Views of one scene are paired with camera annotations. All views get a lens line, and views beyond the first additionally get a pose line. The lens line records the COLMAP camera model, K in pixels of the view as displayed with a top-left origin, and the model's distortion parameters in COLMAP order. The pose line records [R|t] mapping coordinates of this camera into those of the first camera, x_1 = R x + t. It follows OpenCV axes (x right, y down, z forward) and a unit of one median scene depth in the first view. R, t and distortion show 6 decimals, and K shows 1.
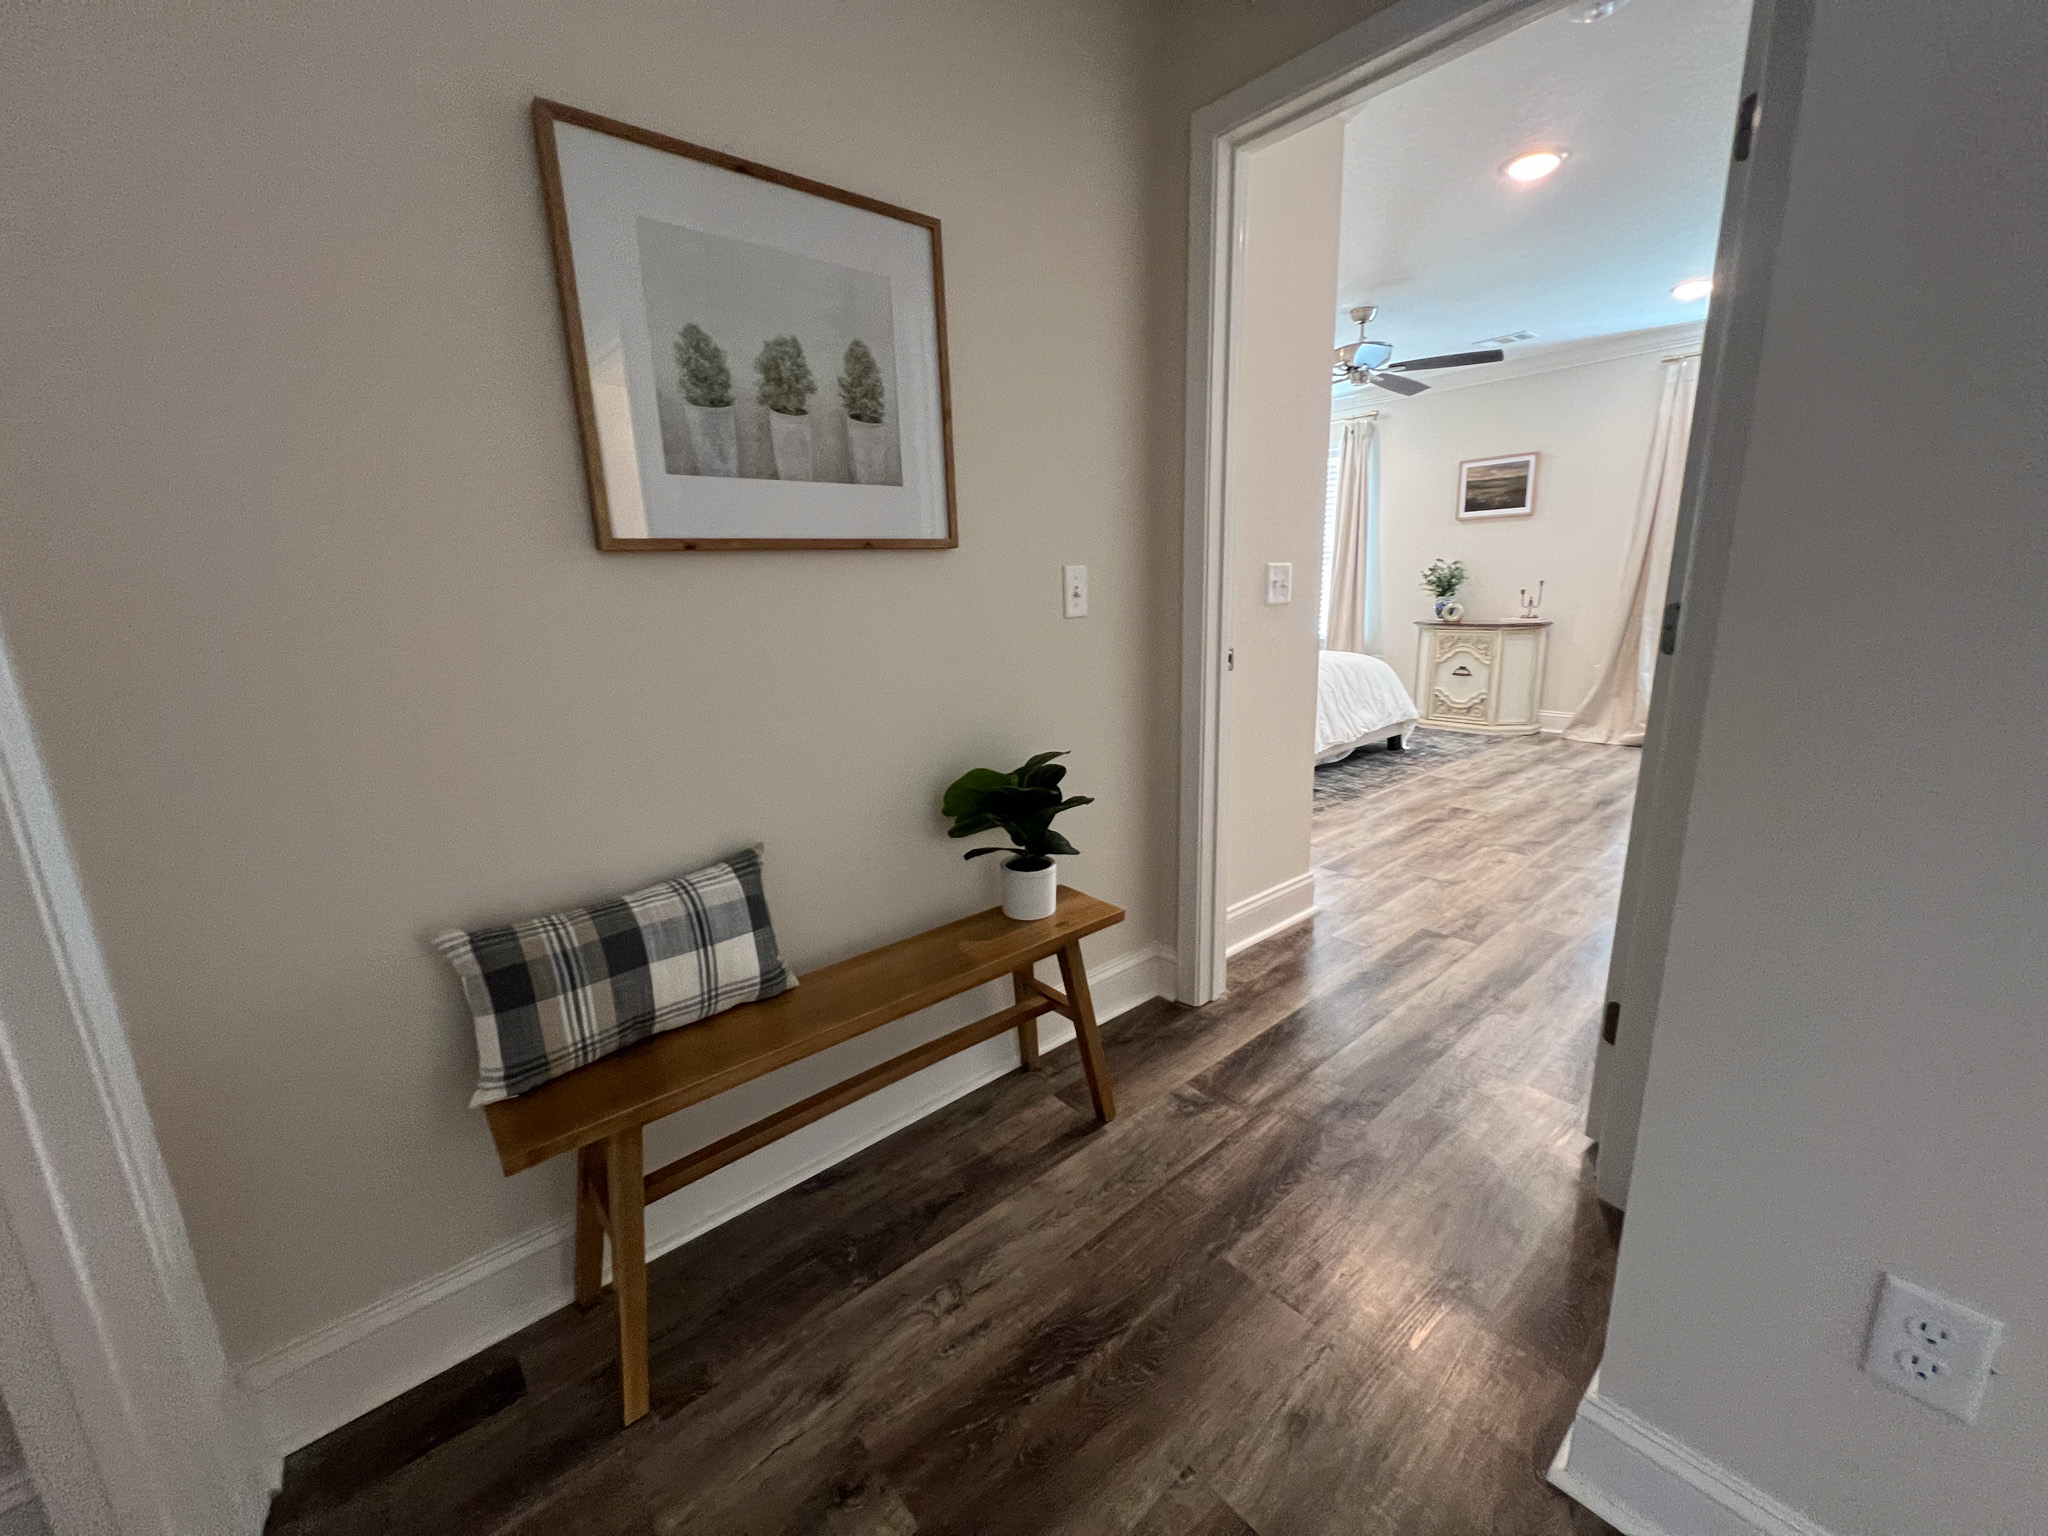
lens RADIAL K [[821.9, 0, 1022.2], [0, 821.9, 771.9], [0, 0, 1]] dist [-0.000731, 0.000567]
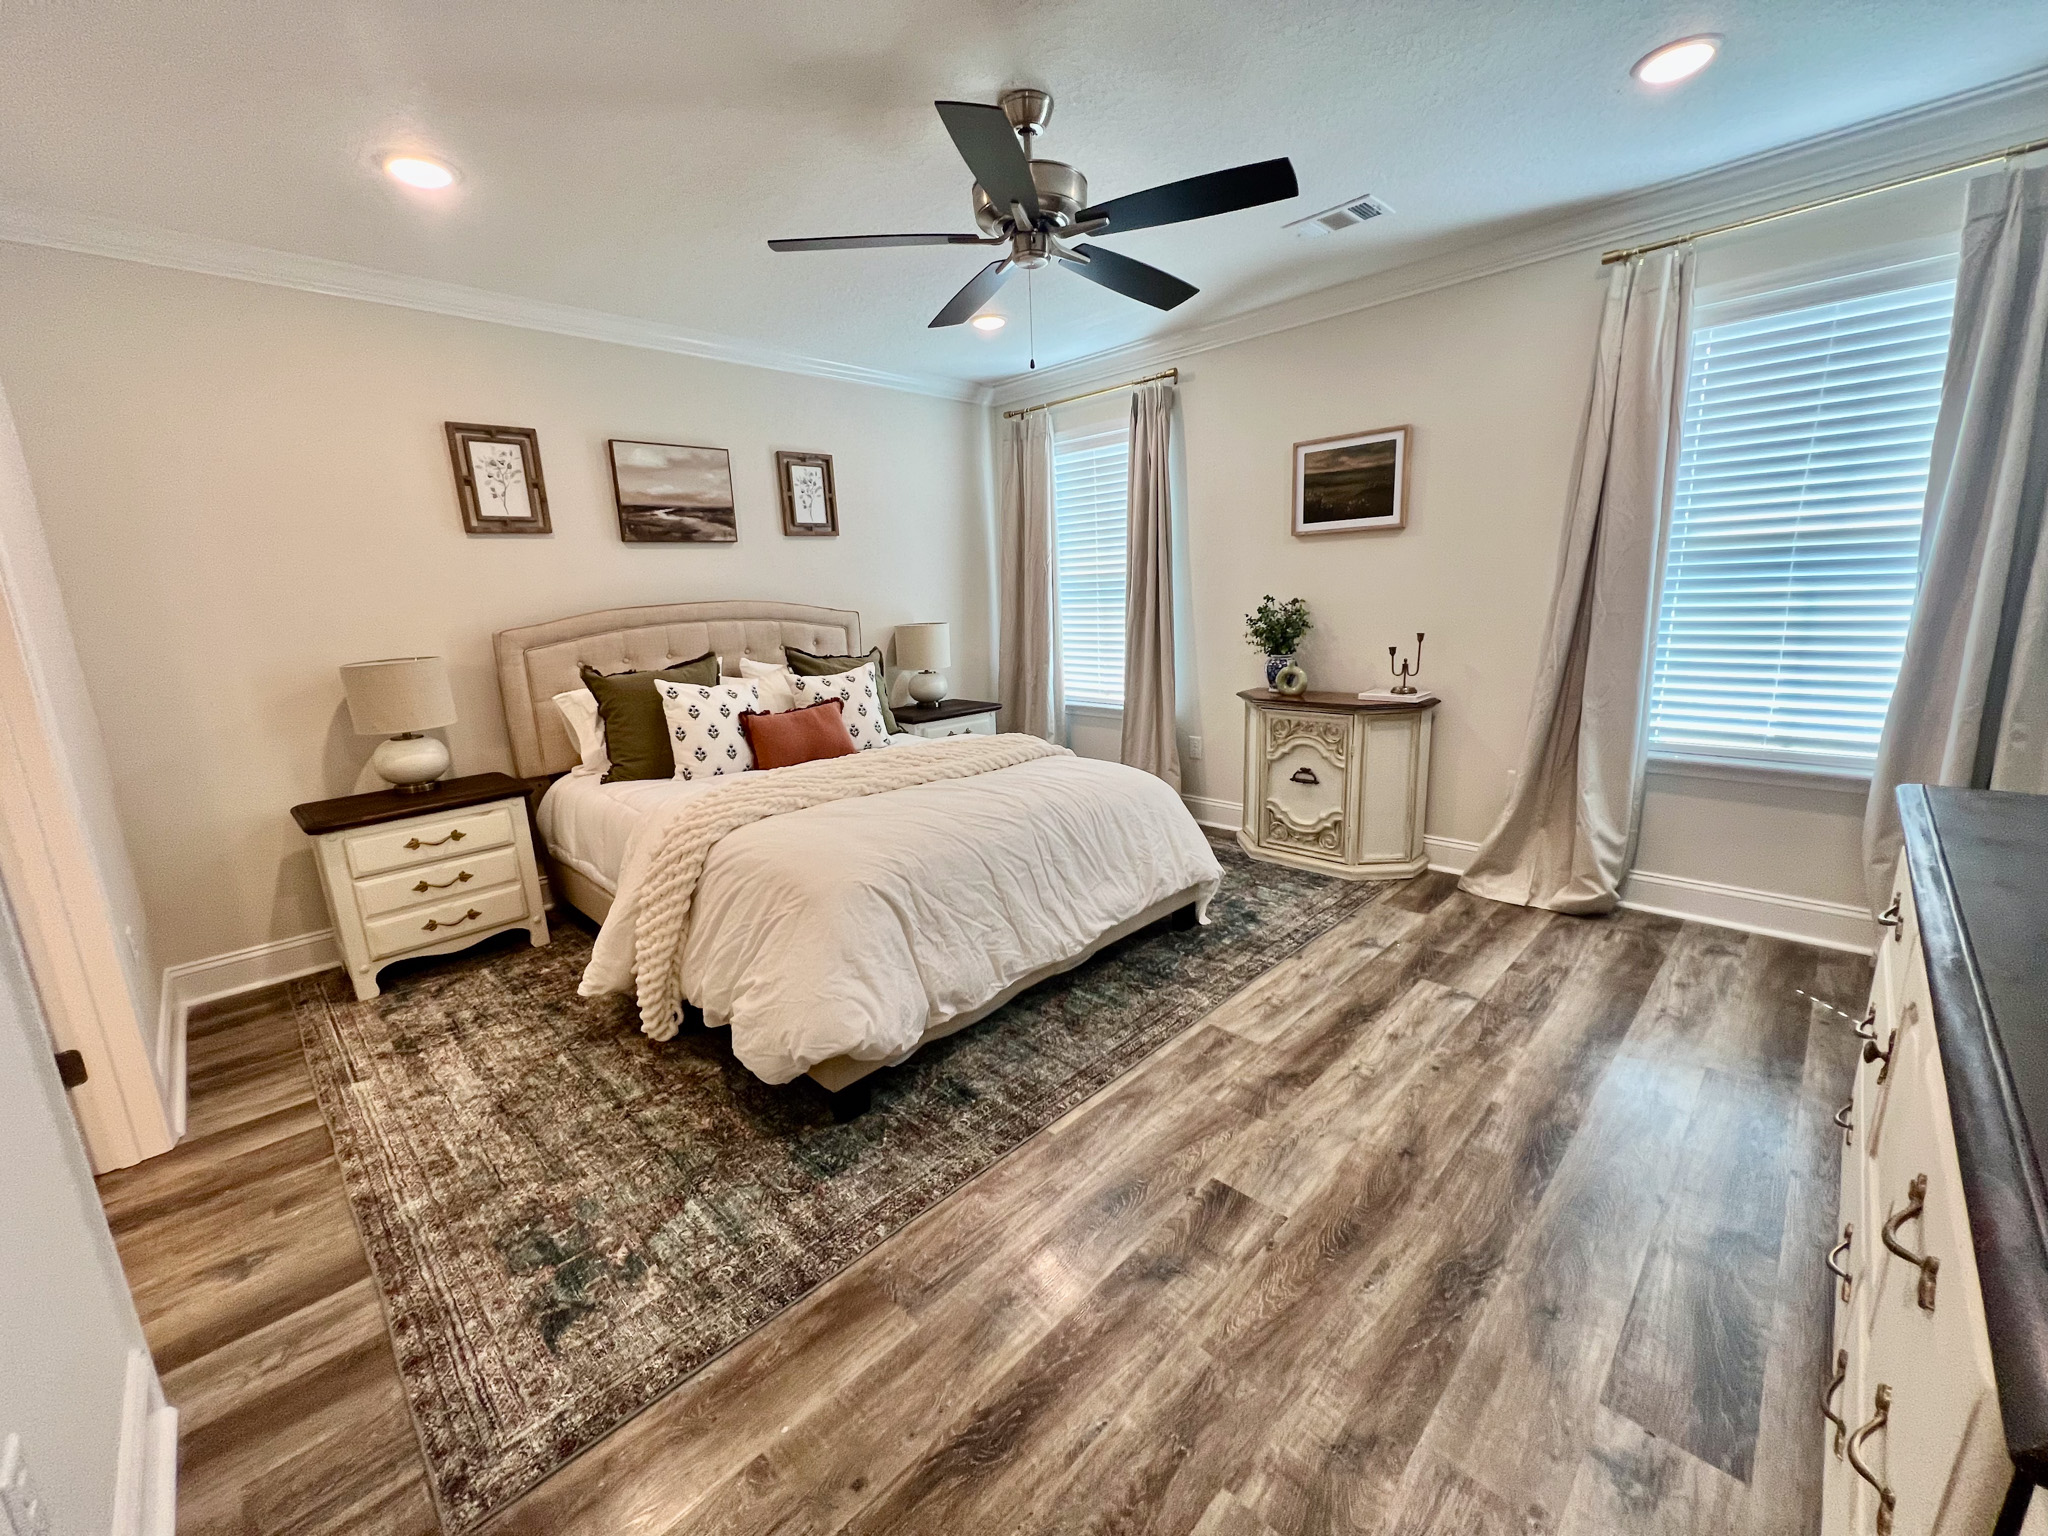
lens RADIAL K [[821.9, 0, 1022.2], [0, 821.9, 771.9], [0, 0, 1]] dist [-0.000731, 0.000567]
pose [[0.996948, -0.023974, 0.074293, 0.282435], [0.024934, 0.999617, -0.012019, -0.127435], [-0.073977, 0.013835, 0.997164, 0.403440]]
